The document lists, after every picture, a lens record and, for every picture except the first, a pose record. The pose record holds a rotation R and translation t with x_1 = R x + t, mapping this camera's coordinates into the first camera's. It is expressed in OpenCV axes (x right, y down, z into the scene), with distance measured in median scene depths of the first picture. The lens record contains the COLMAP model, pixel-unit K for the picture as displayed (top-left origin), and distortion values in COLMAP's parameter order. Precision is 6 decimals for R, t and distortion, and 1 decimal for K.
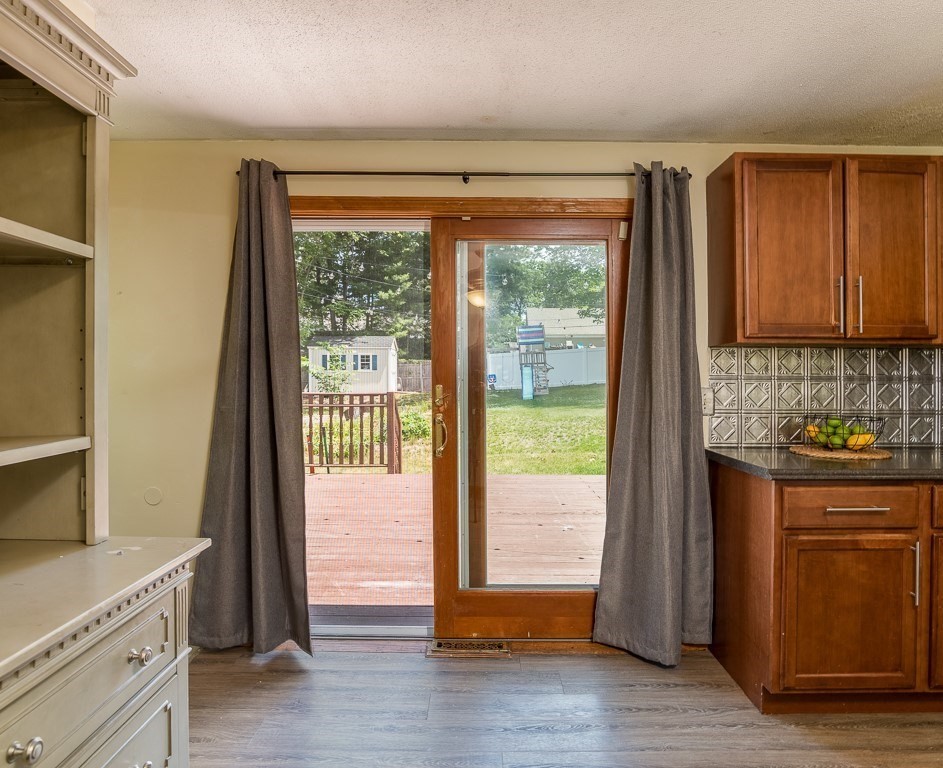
lens RADIAL K [[597.0, 0, 474.5], [0, 597.0, 381.5], [0, 0, 1]] dist [-0.006199, 0.002341]
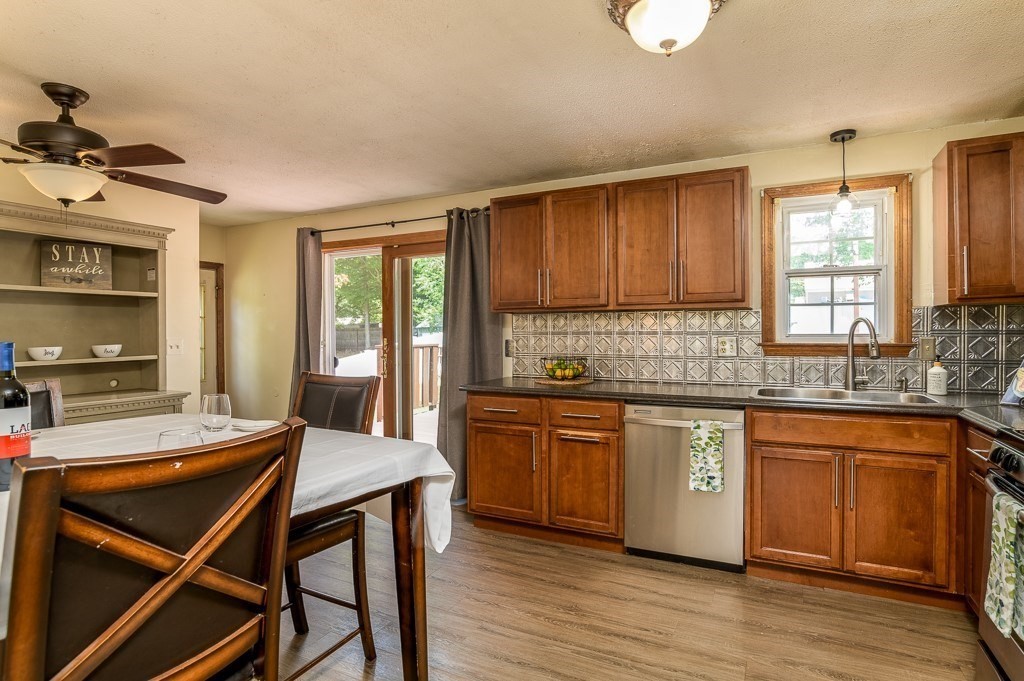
lens RADIAL K [[535.1, 0, 510.4], [0, 535.1, 336.1], [0, 0, 1]] dist [-0.022927, 0.000674]
pose [[0.882415, -0.005324, -0.470441, 1.192685], [0.003192, 0.999981, -0.005330, 0.009327], [0.470460, 0.003201, 0.882415, -0.296242]]
